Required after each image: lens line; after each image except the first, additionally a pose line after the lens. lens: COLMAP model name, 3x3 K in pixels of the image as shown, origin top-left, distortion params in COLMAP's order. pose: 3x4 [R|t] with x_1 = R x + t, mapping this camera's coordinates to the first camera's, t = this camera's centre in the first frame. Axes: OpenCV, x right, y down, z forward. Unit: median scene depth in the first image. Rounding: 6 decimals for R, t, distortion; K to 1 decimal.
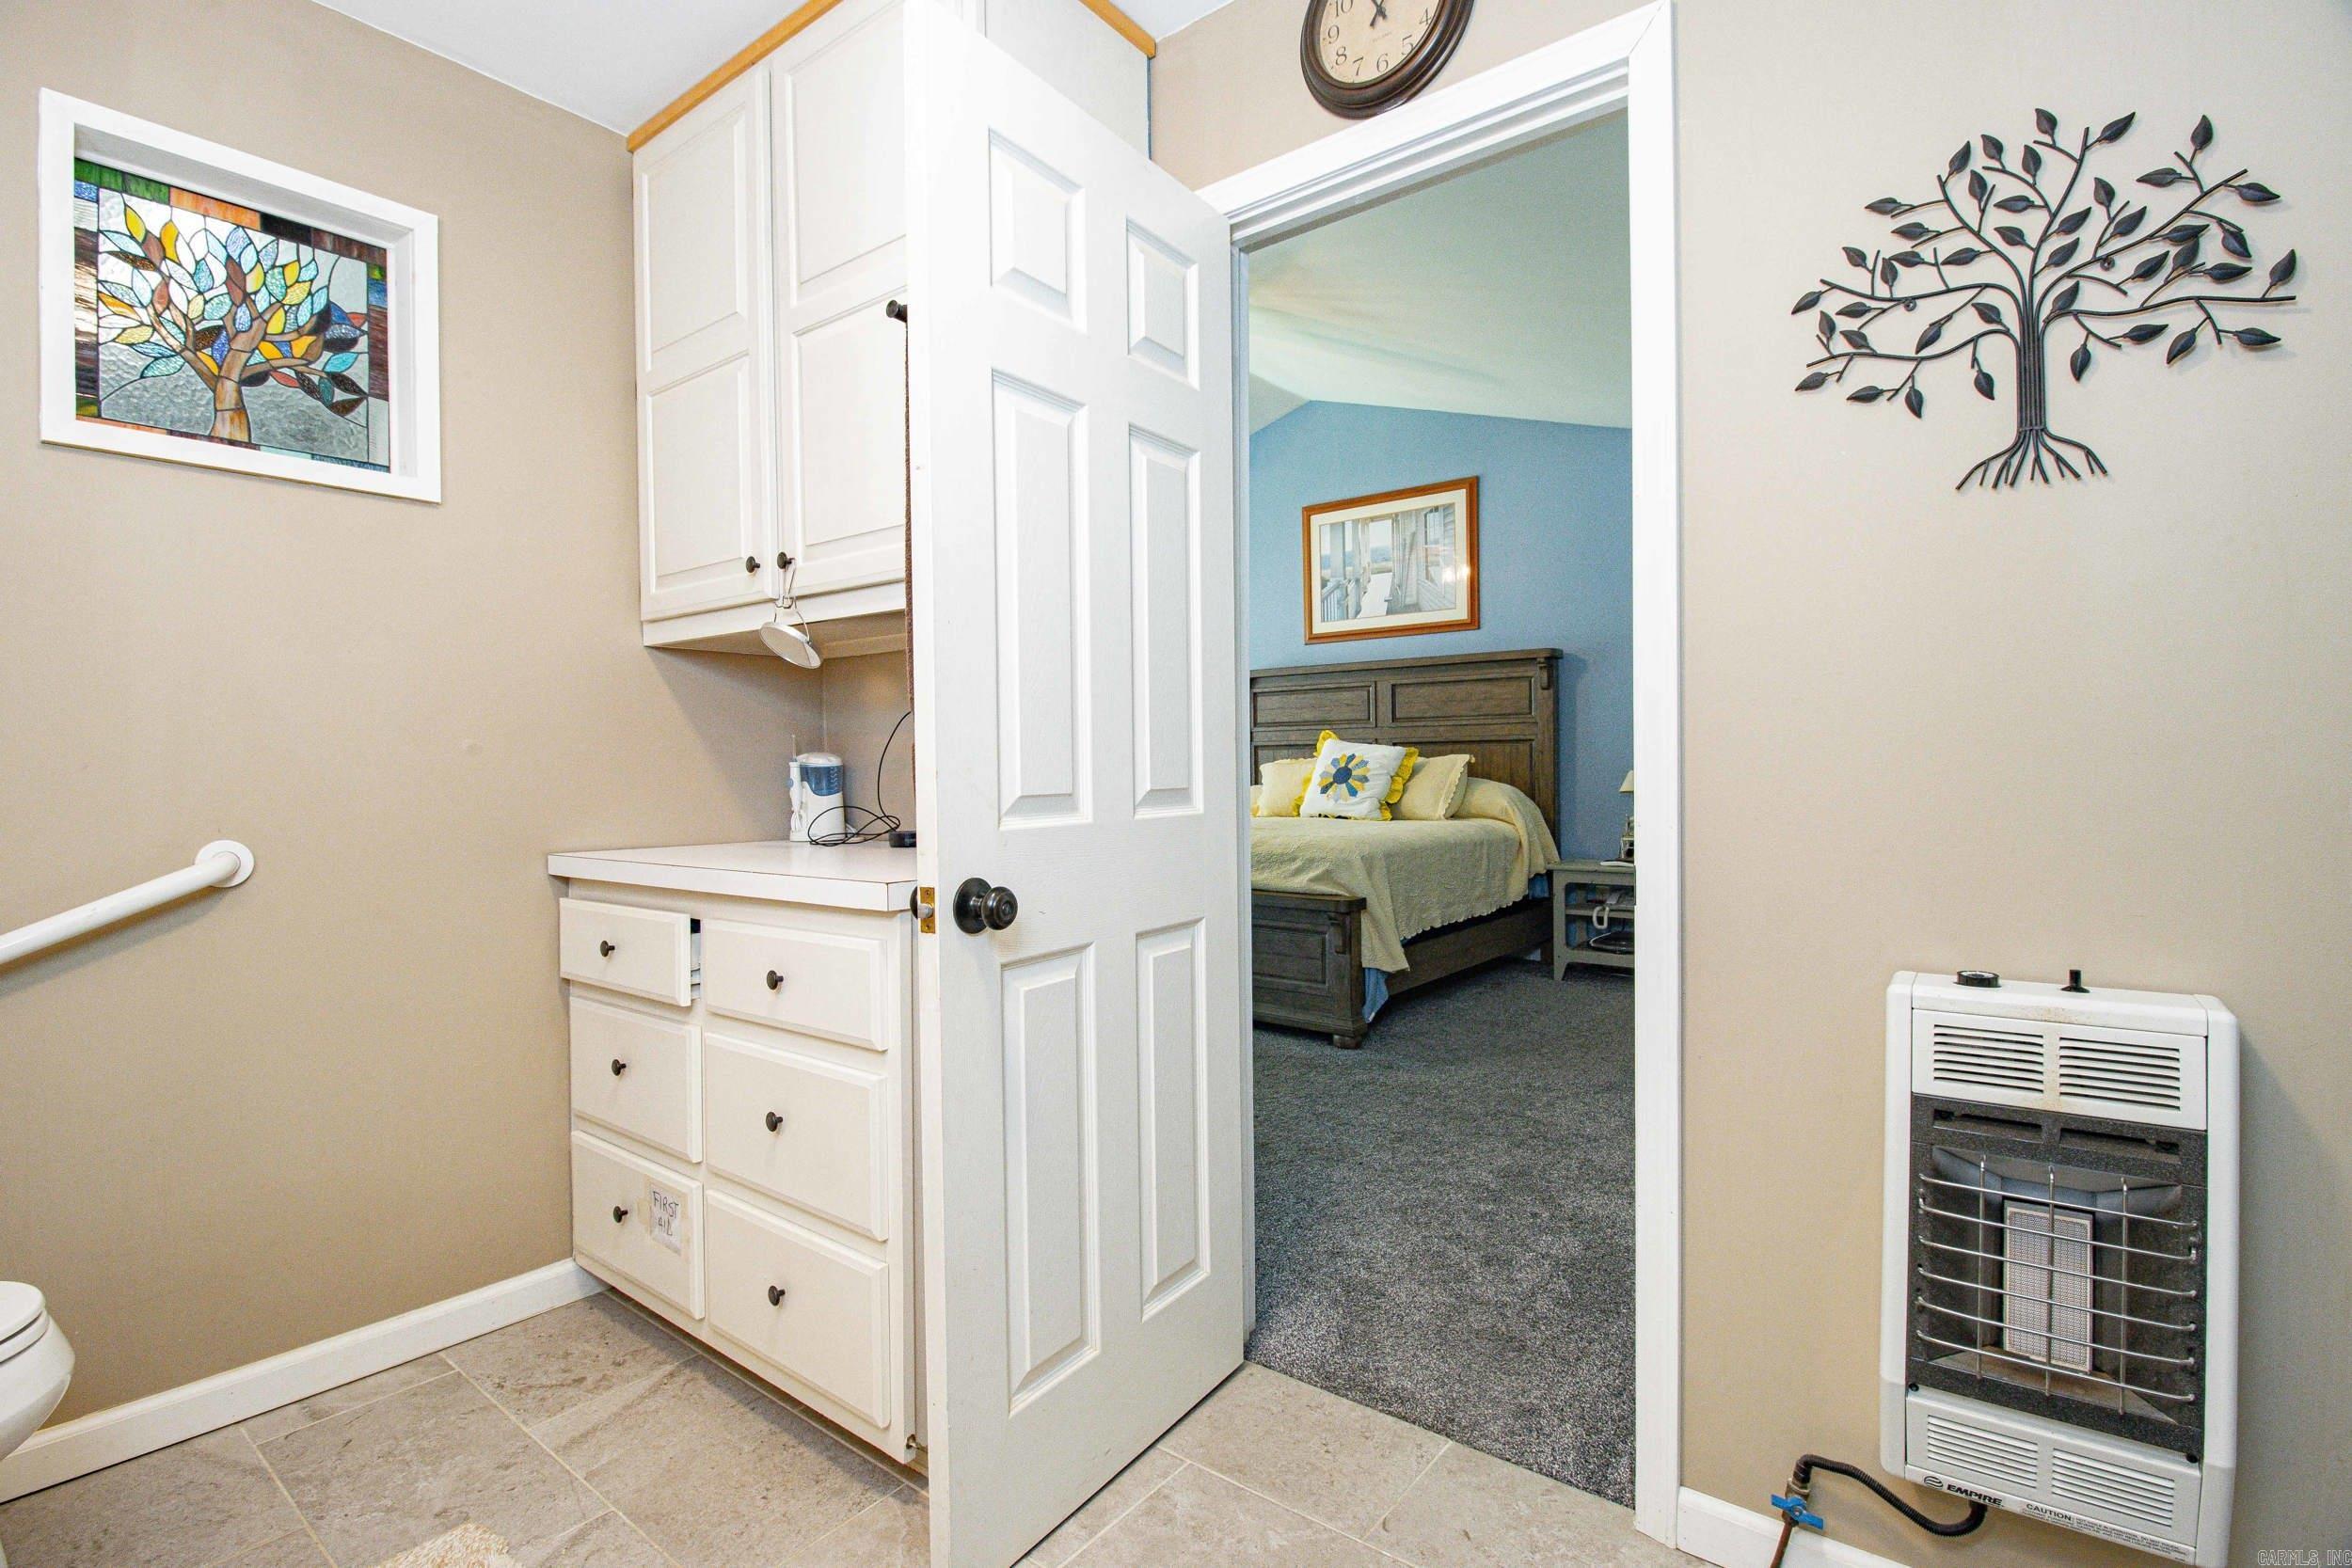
lens RADIAL K [[1099.4, 0, 1164.1], [0, 1099.4, 781.9], [0, 0, 1]] dist [0.000167, 0.000031]
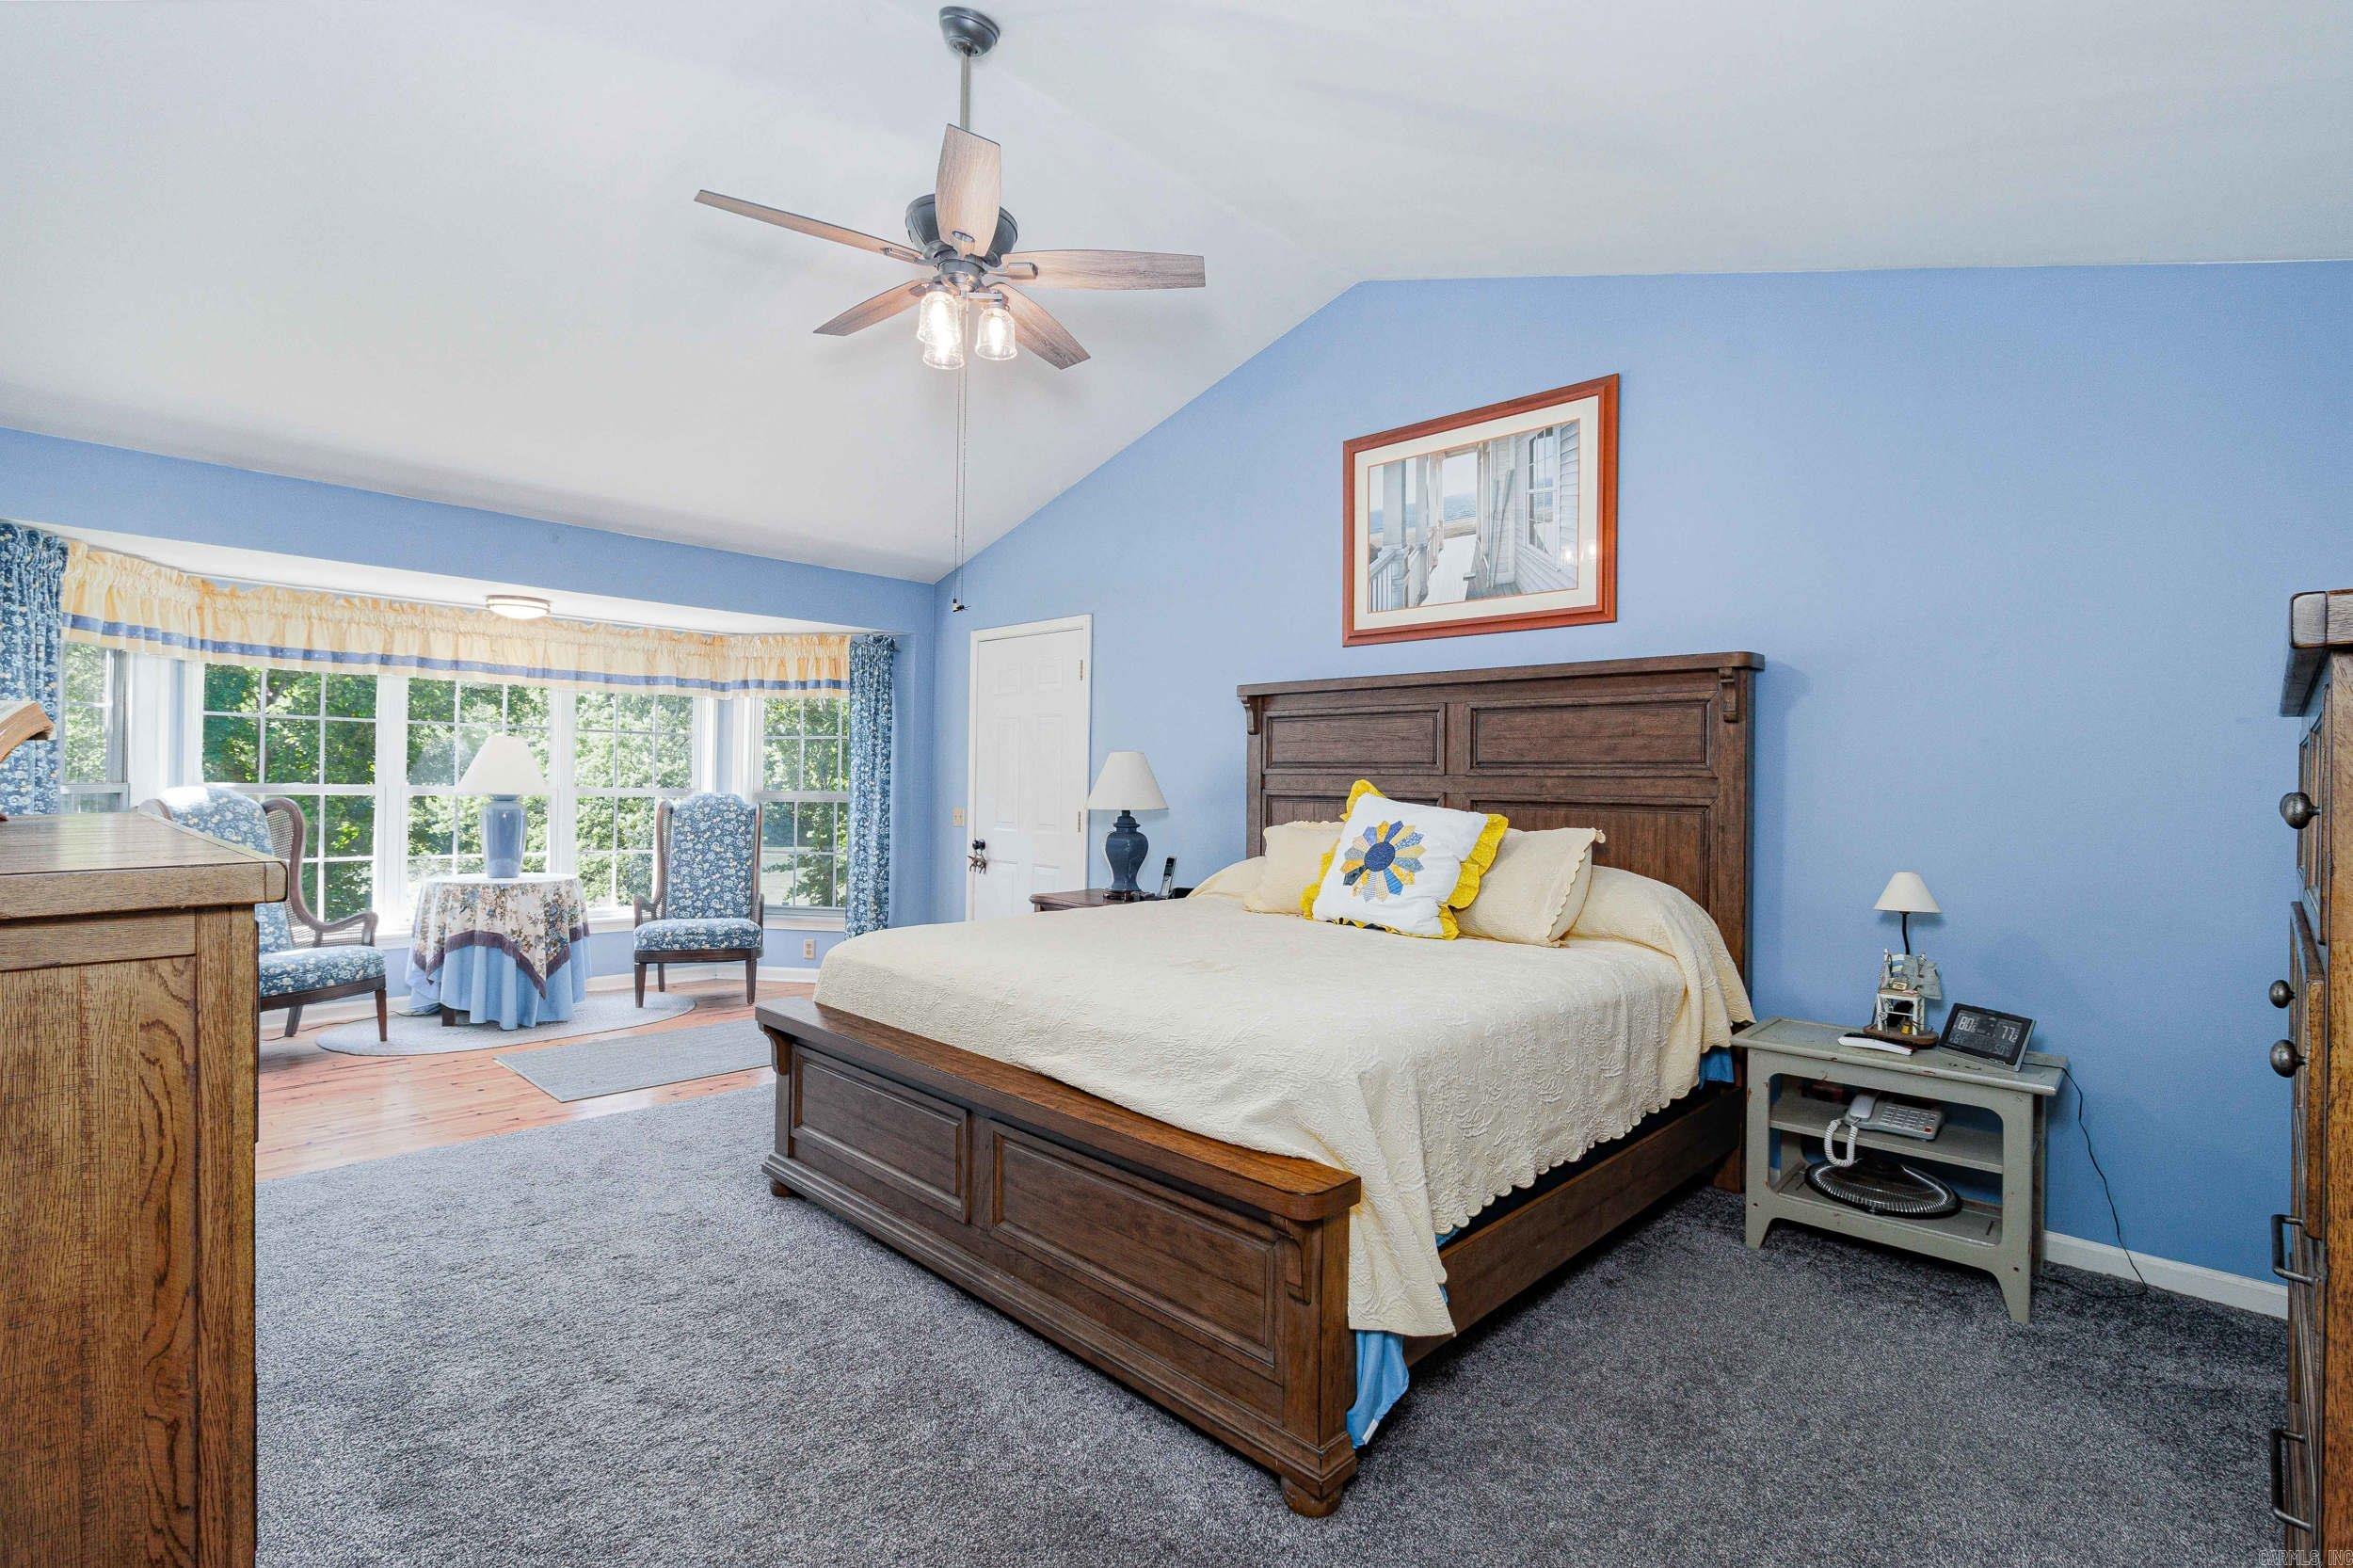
lens RADIAL K [[1103.4, 0, 1154.2], [0, 1103.4, 782.5], [0, 0, 1]] dist [-0.000311, 0.000139]
pose [[0.994008, 0.023343, -0.106783, 0.098838], [-0.024673, 0.999633, -0.011150, -0.036040], [0.106484, 0.013718, 0.994220, 0.364596]]
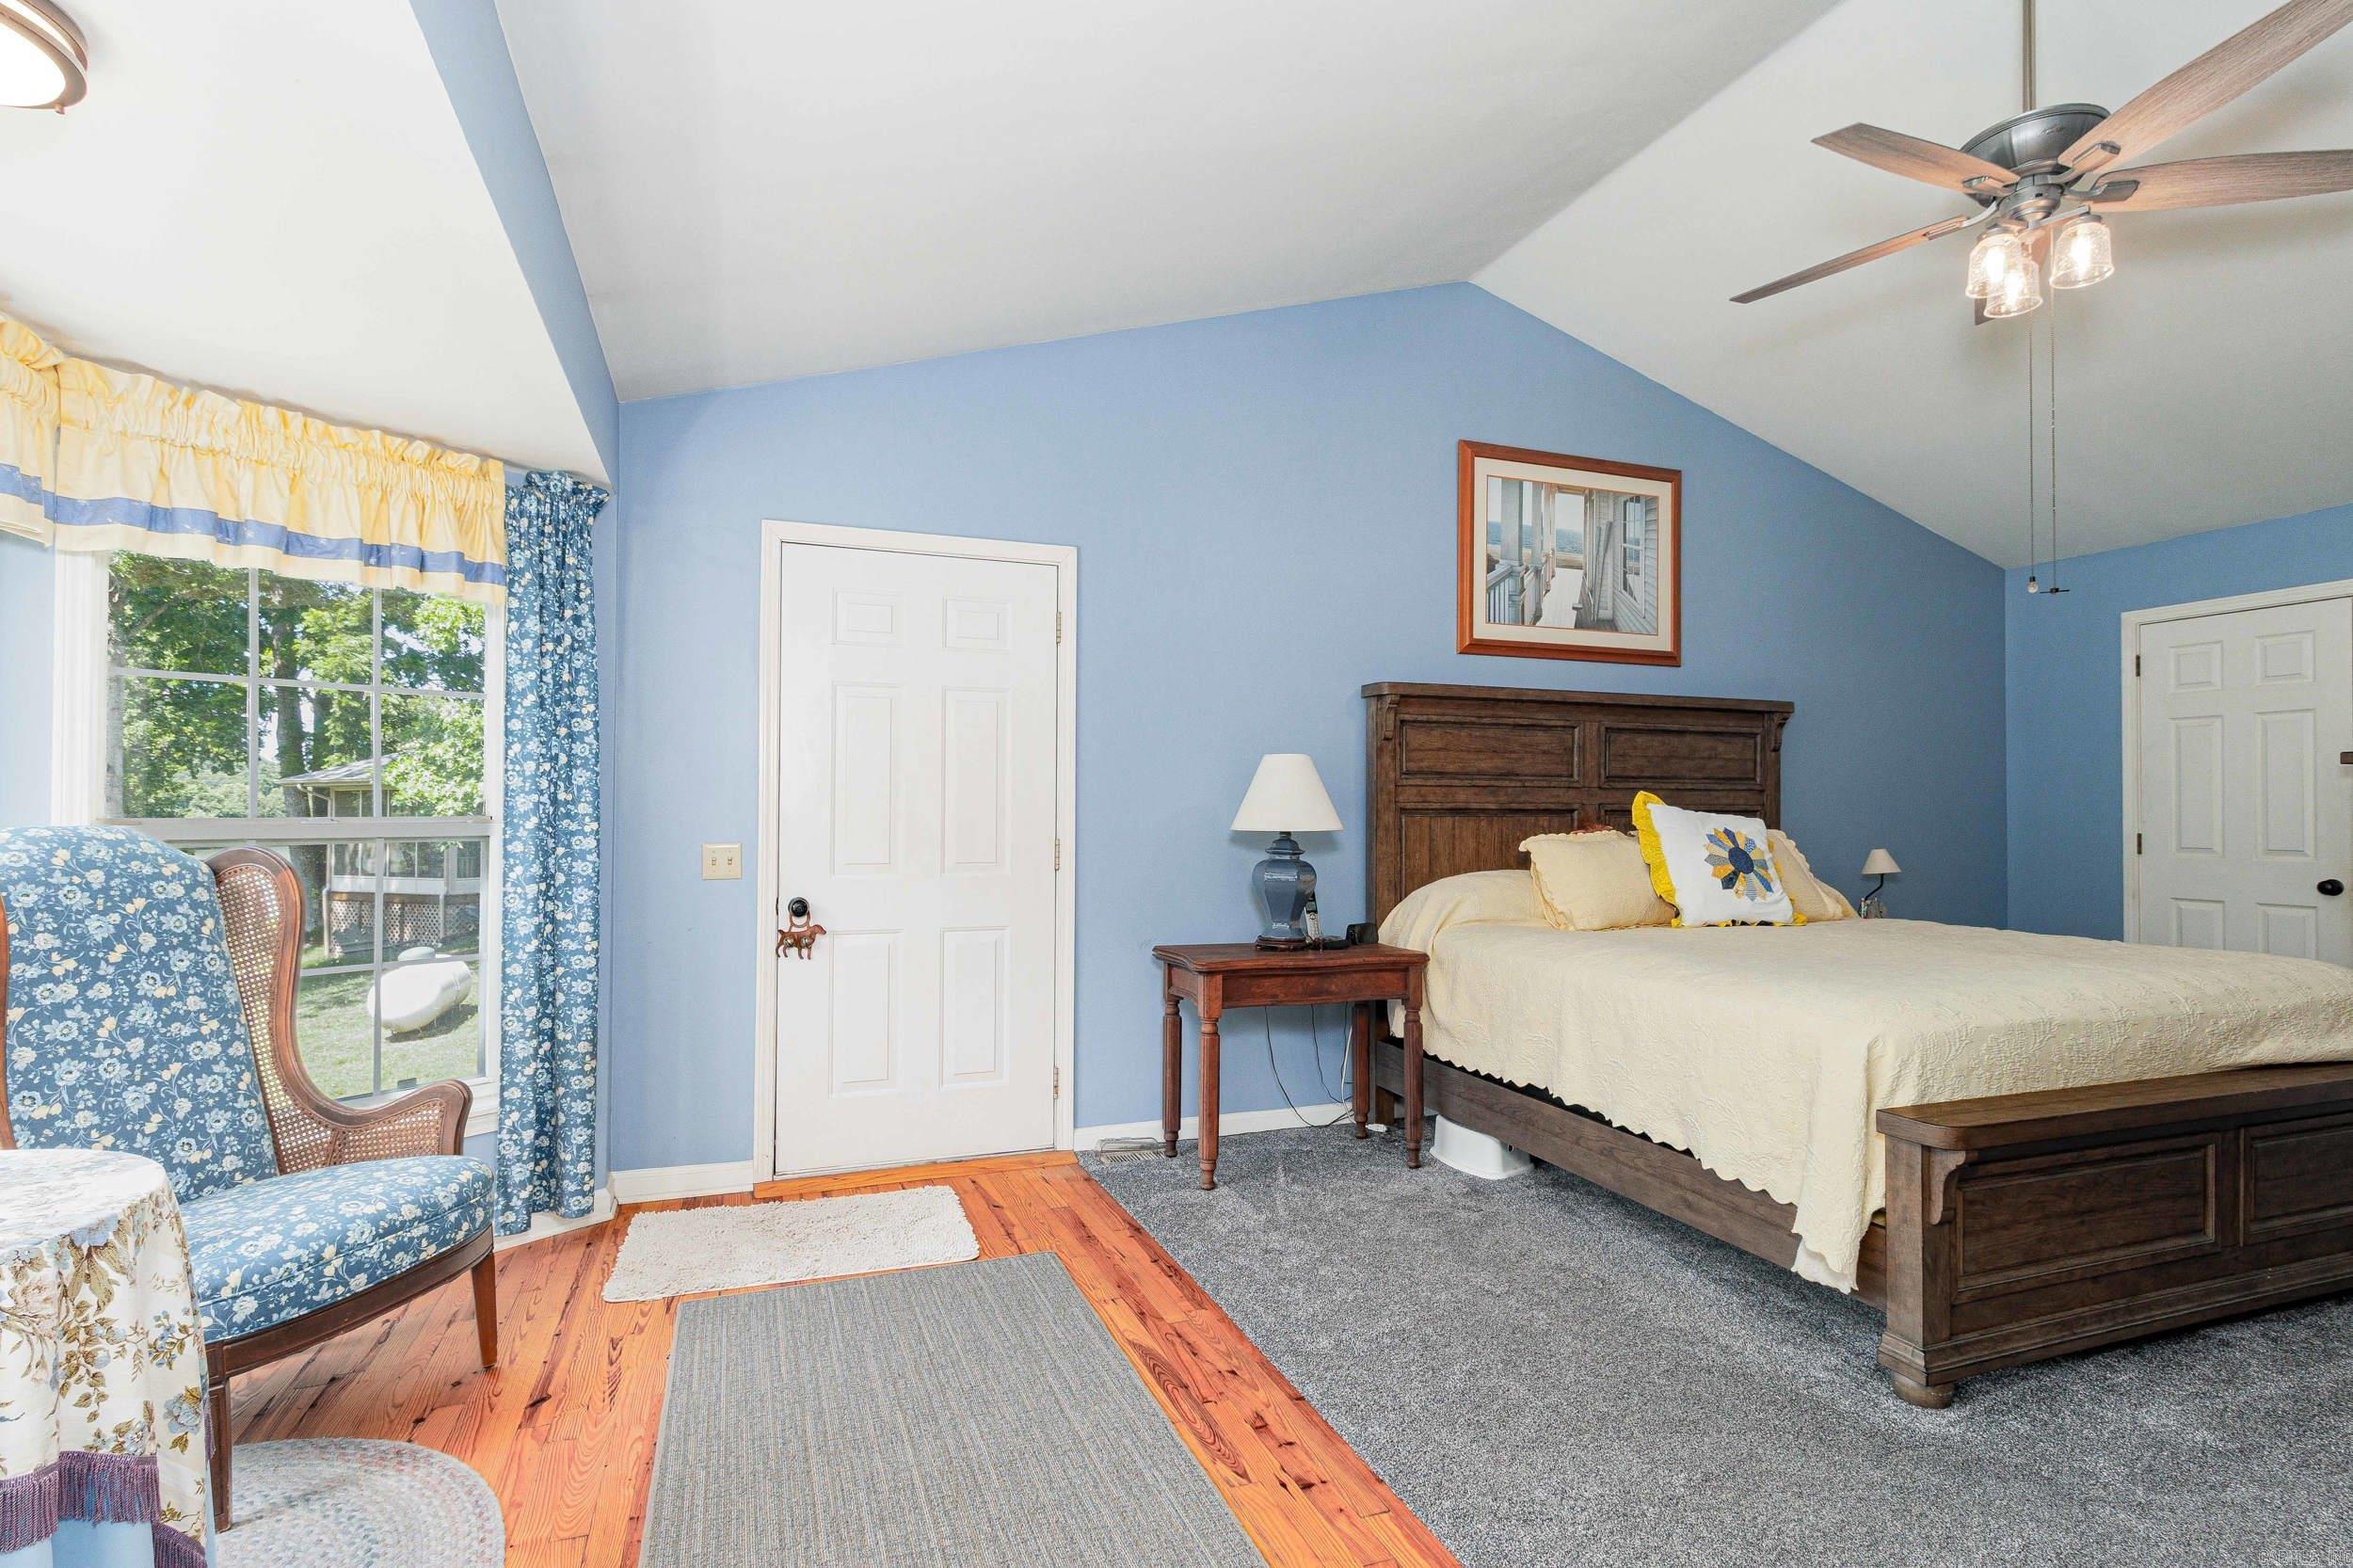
lens RADIAL K [[1136.0, 0, 1183.0], [0, 1136.0, 802.1], [0, 0, 1]] dist [0.002342, 0.000349]
pose [[0.511809, 0.020074, 0.858865, -0.591617], [0.003517, 0.999670, -0.025460, -0.024406], [-0.859092, 0.016052, 0.511569, 0.907181]]
